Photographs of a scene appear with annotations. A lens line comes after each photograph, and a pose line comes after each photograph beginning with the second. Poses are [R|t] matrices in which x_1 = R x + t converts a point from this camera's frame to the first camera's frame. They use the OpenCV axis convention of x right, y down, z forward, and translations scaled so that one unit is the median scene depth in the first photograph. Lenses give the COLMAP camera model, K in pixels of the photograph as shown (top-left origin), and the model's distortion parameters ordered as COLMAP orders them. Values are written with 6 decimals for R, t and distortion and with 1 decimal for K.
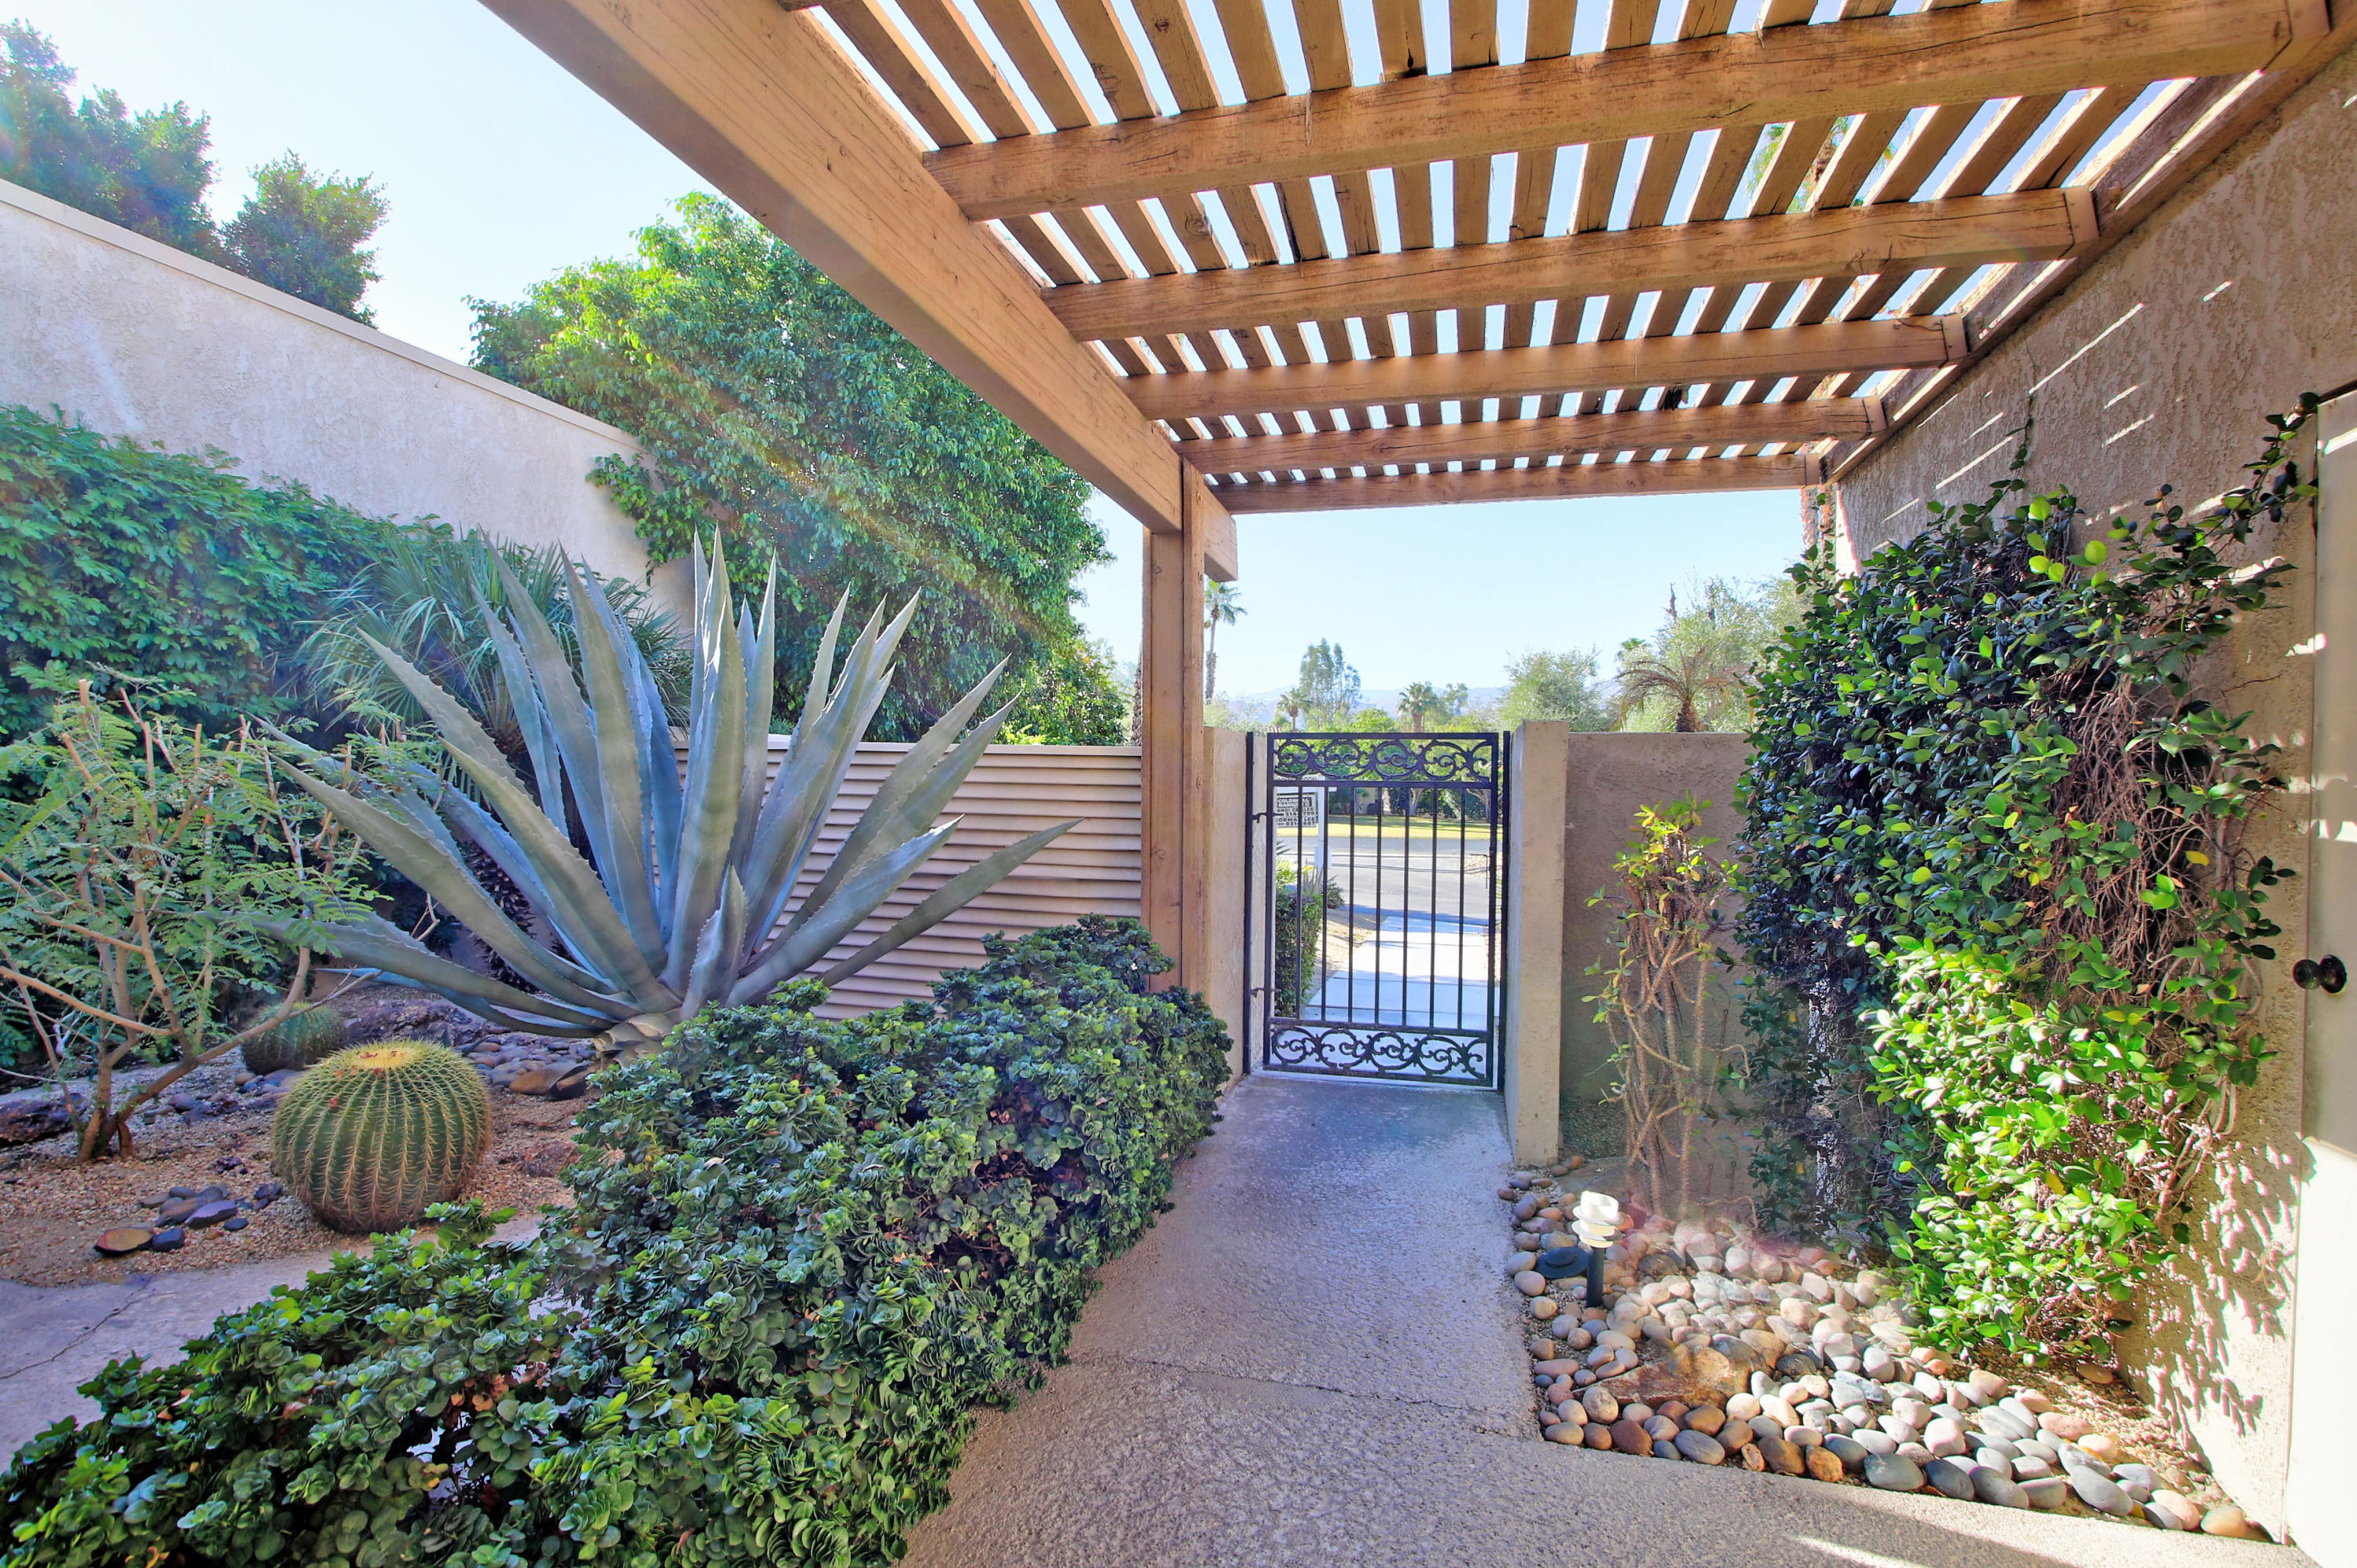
lens RADIAL K [[1141.3, 0, 1173.4], [0, 1141.3, 793.5], [0, 0, 1]] dist [-0.013167, 0.000956]
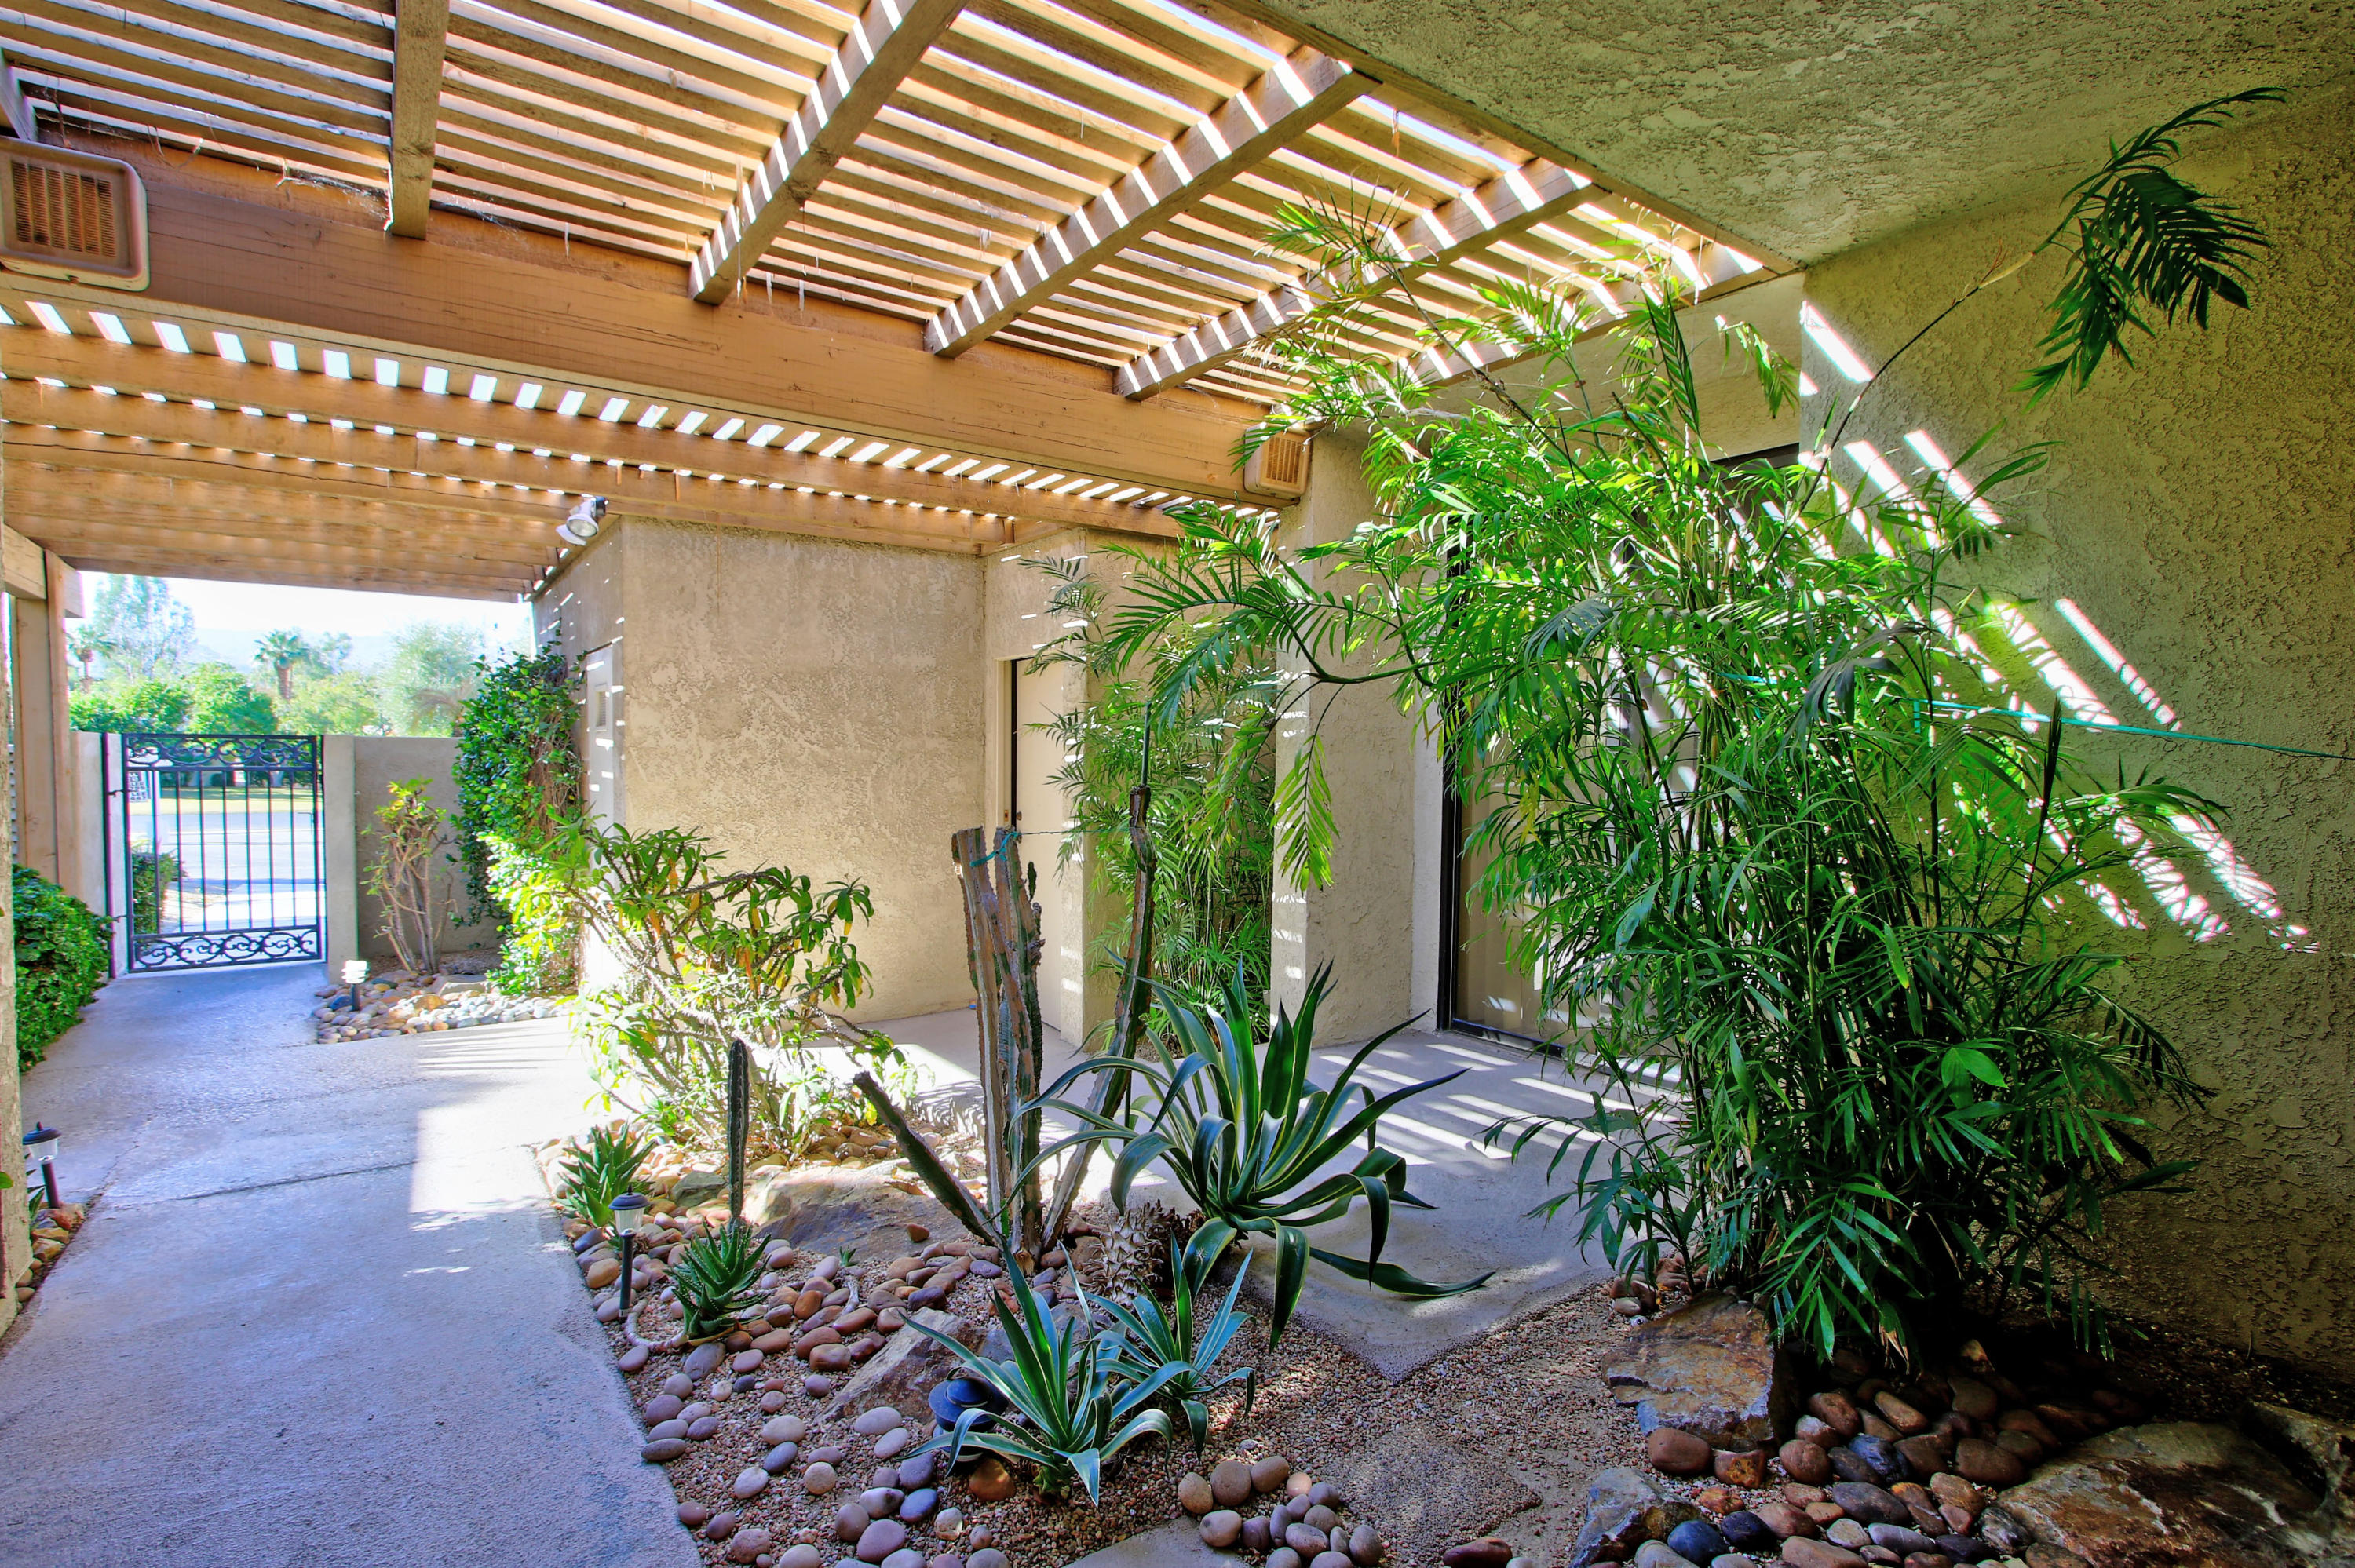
lens RADIAL K [[1140.3, 0, 1168.5], [0, 1140.3, 803.4], [0, 0, 1]] dist [-0.013167, 0.000956]
pose [[0.643667, -0.037451, 0.764389, -0.155072], [0.005734, 0.999010, 0.044118, -0.021337], [-0.765284, -0.024014, 0.643244, -0.896538]]
